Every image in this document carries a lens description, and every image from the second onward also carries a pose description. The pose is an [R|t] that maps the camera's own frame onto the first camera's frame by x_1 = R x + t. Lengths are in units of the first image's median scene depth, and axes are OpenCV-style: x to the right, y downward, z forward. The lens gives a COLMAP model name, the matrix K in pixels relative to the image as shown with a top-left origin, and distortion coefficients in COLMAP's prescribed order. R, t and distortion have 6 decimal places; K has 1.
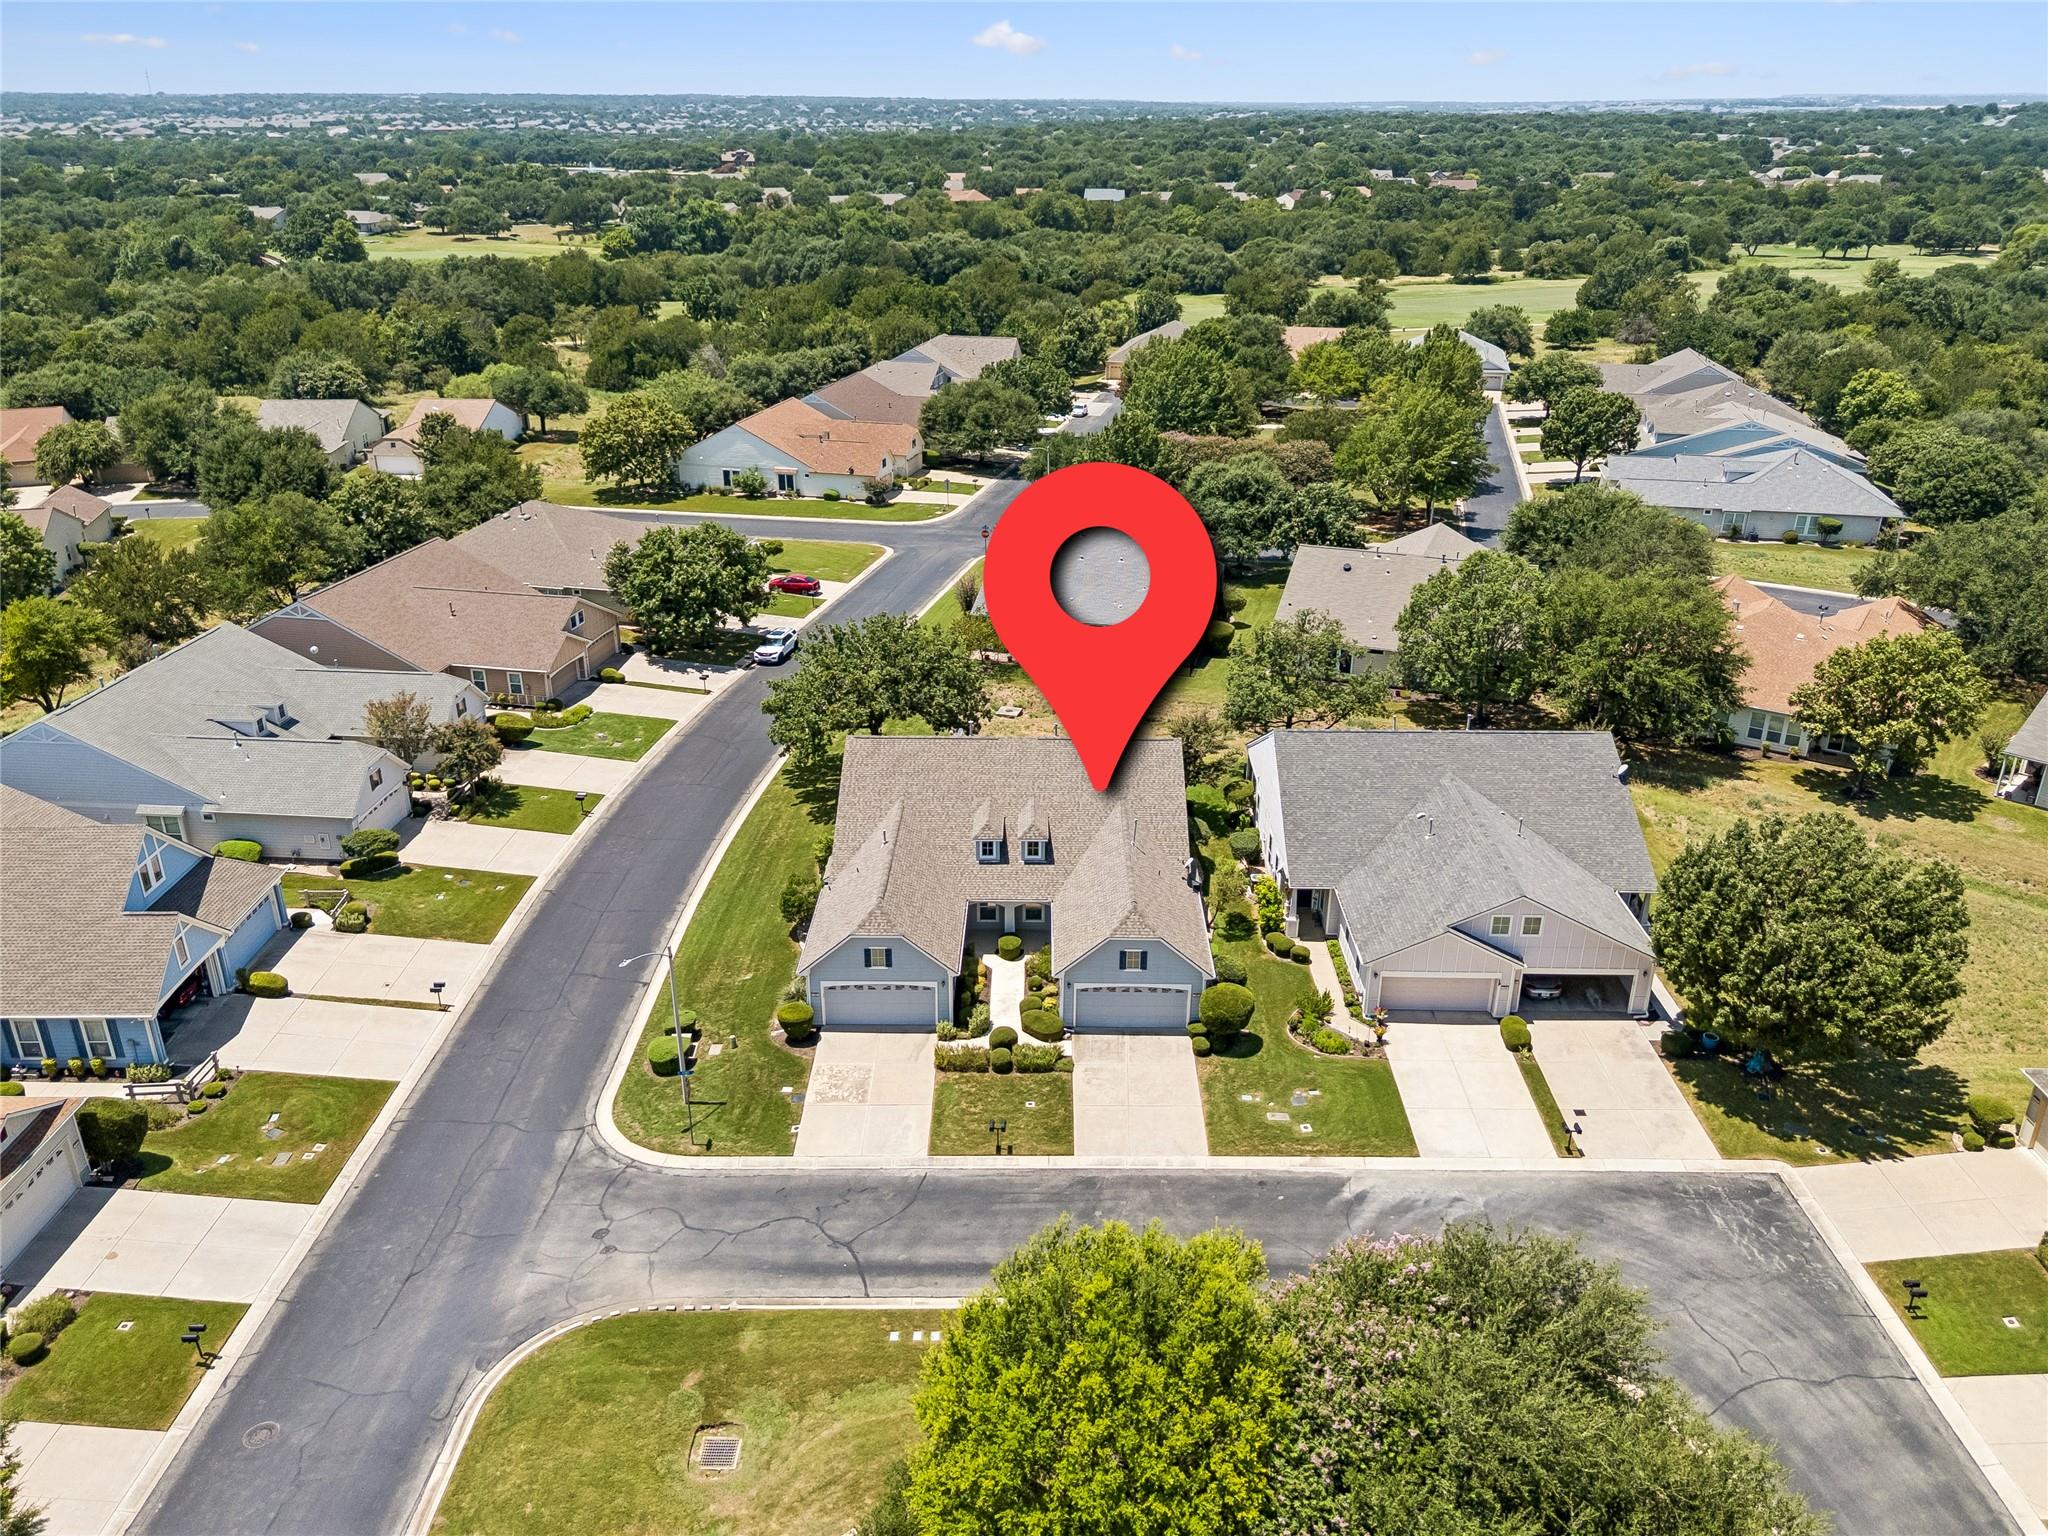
lens RADIAL K [[1535.6, 0, 1026.6], [0, 1535.6, 769.4], [0, 0, 1]] dist [0.111778, -0.124516]
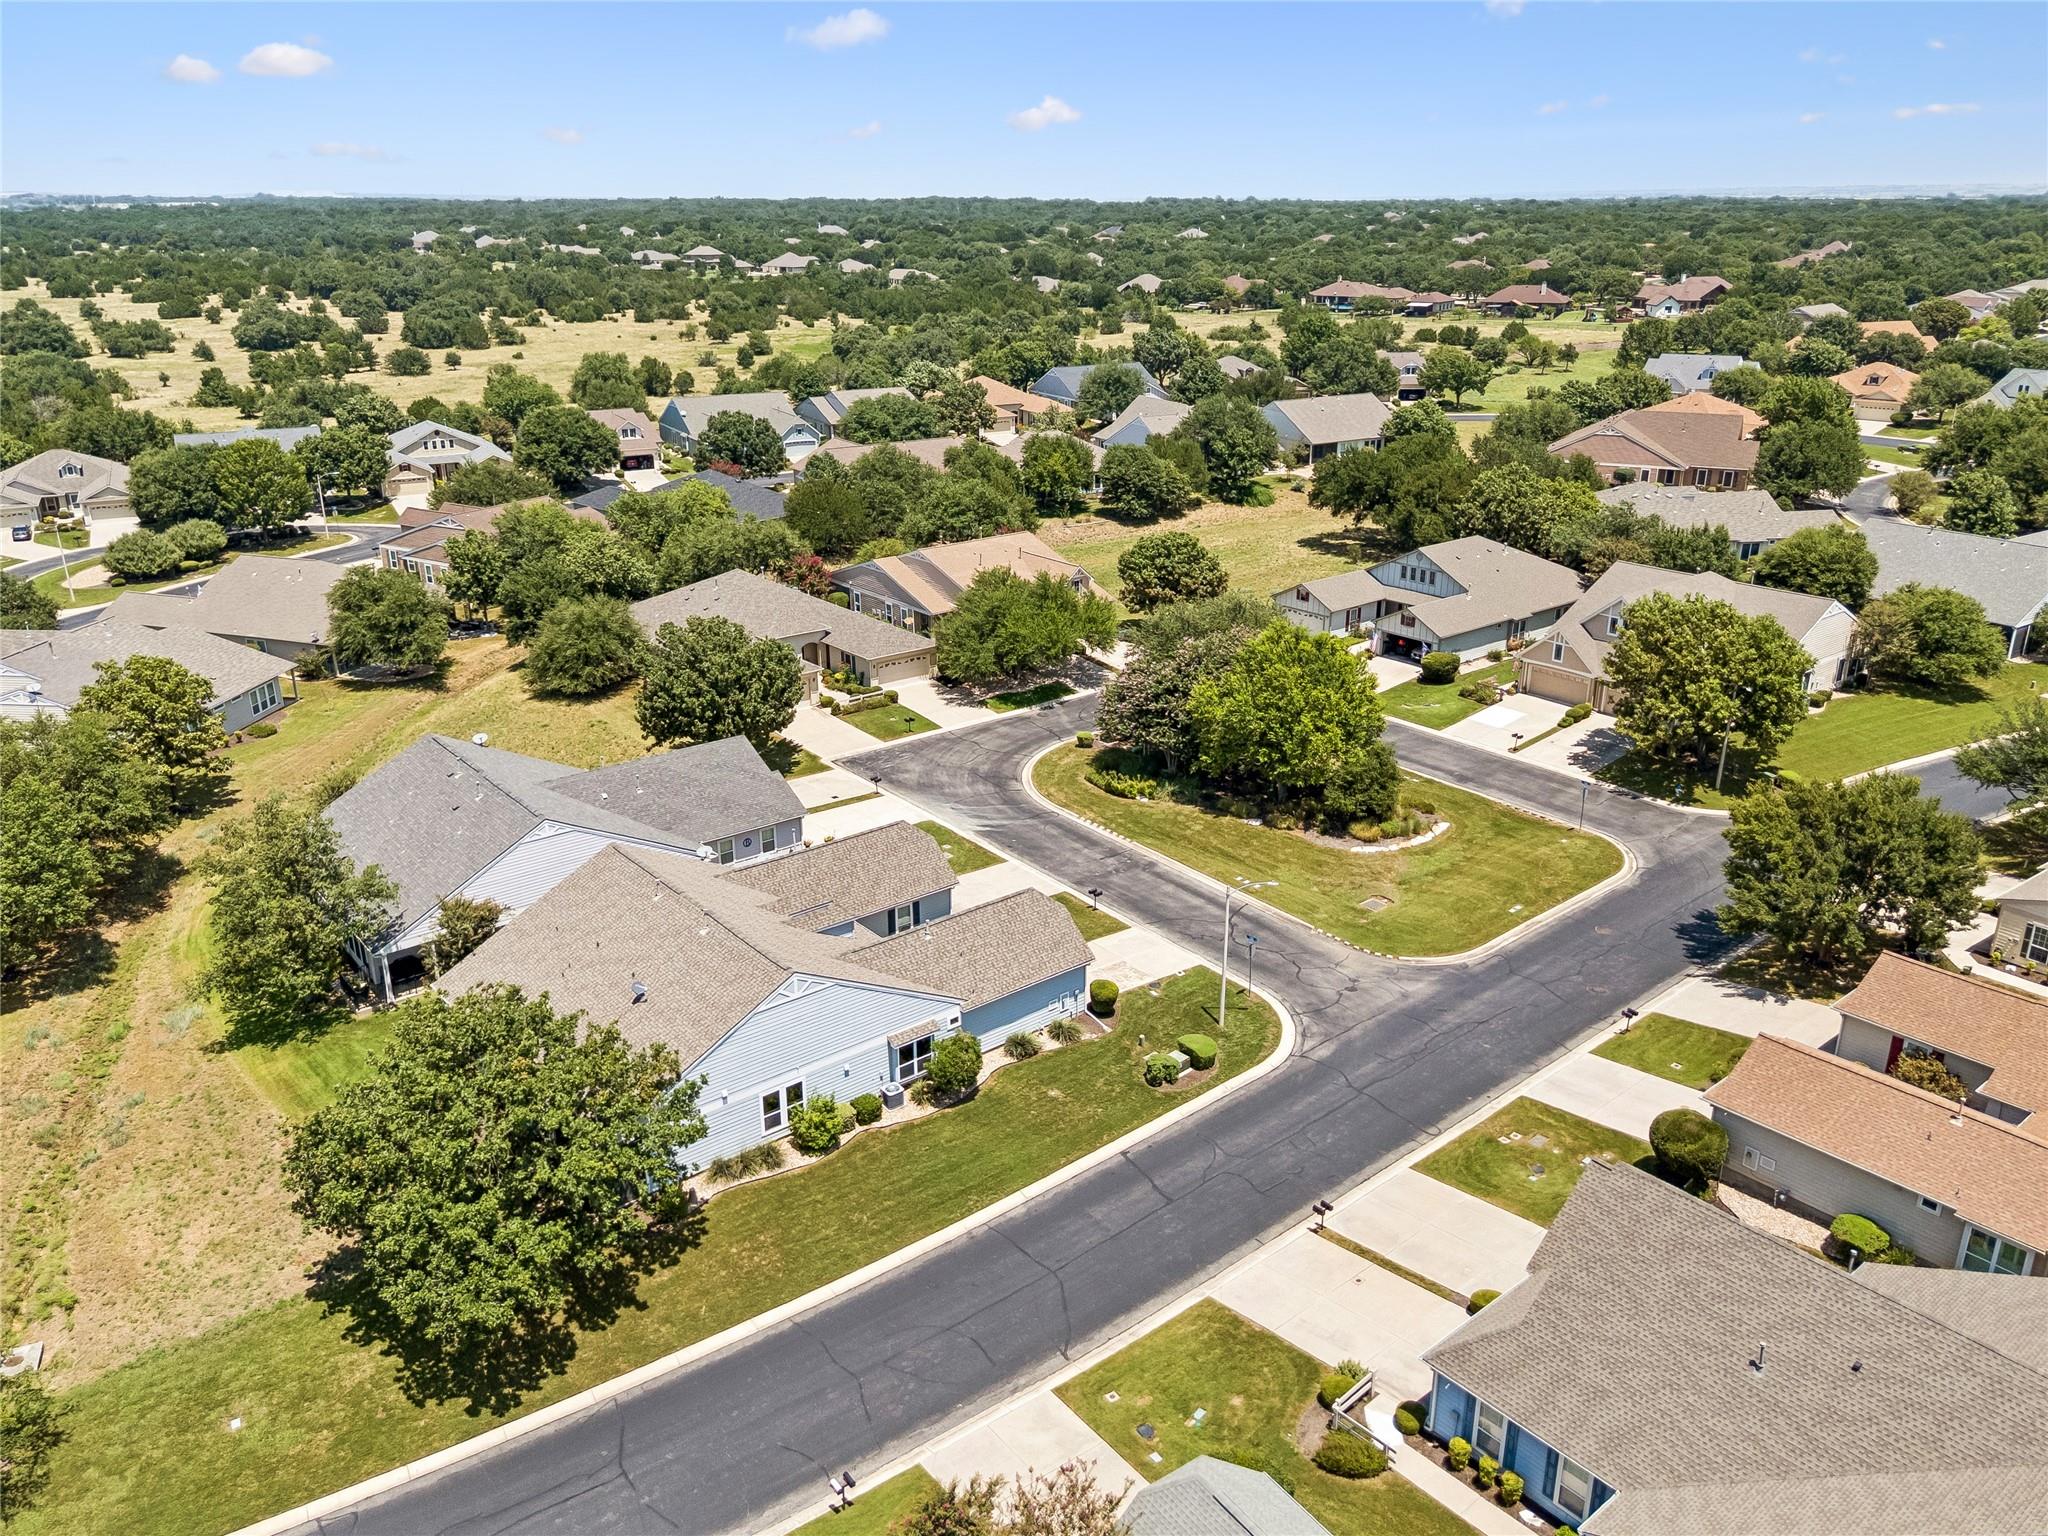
lens RADIAL K [[1535.6, 0, 1026.6], [0, 1535.6, 769.4], [0, 0, 1]] dist [0.111778, -0.124516]
pose [[-0.637647, -0.267374, 0.722439, -0.730845], [0.306928, 0.771993, 0.556617, -0.502795], [-0.706542, 0.576662, -0.410194, 1.173790]]
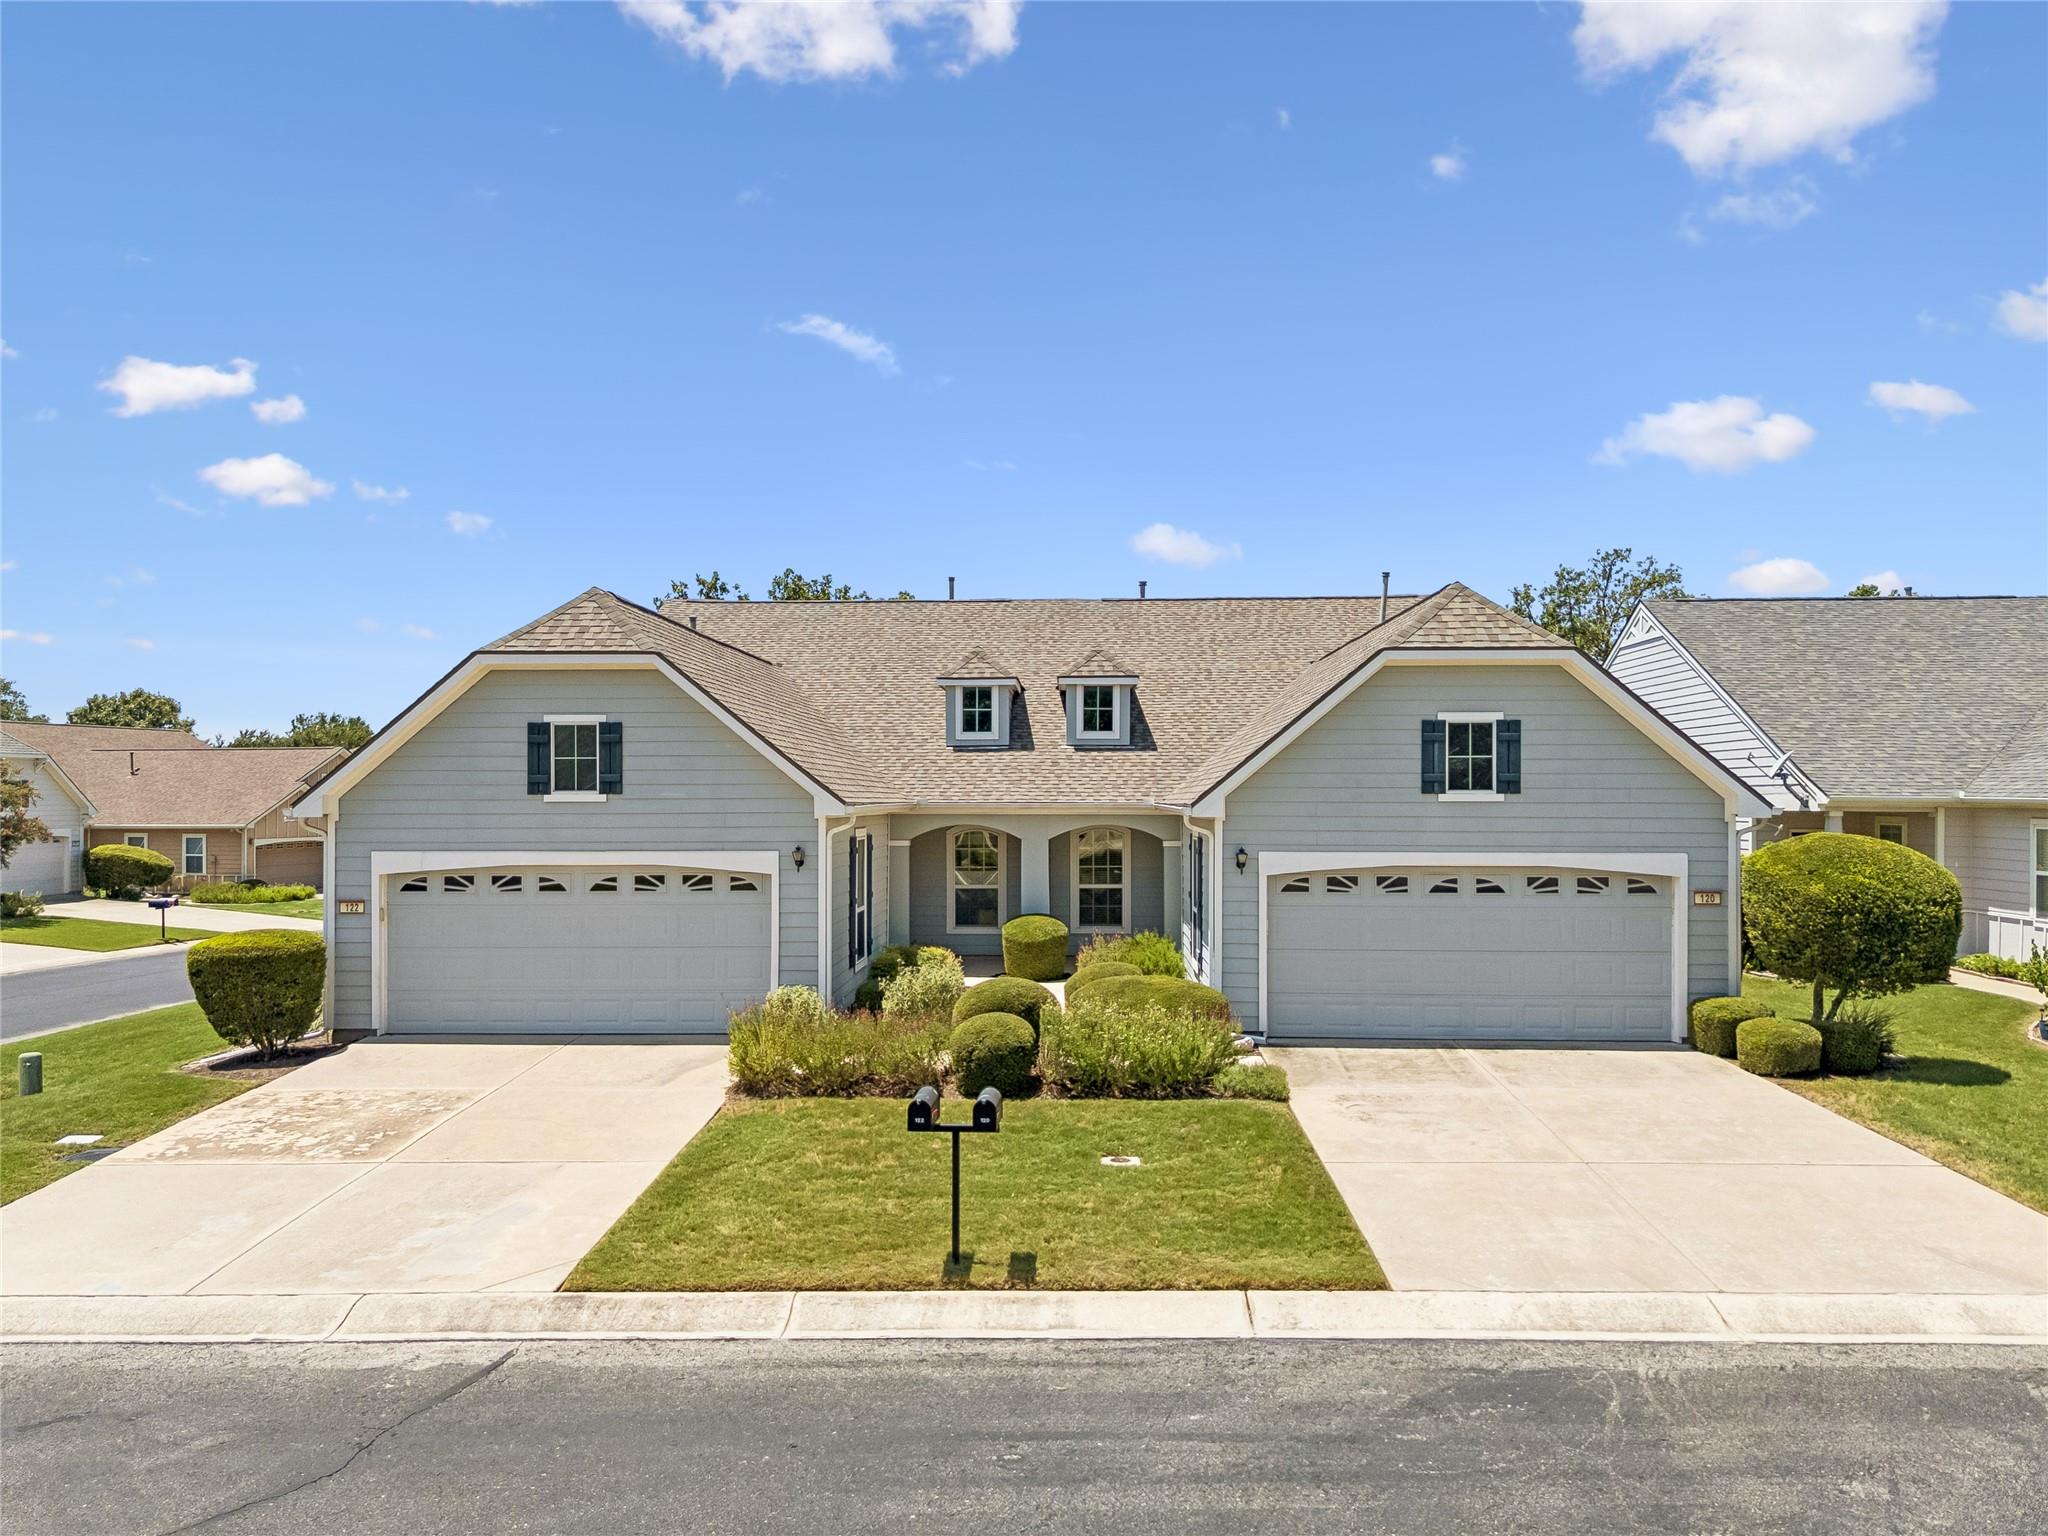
lens RADIAL K [[1523.8, 0, 1020.7], [0, 1523.8, 760.0], [0, 0, 1]] dist [0.050487, -0.032728]
pose [[0.999673, -0.002166, -0.025473, -0.004808], [-0.008739, 0.907434, -0.420105, 0.202099], [0.024025, 0.420190, 0.907118, 0.615189]]
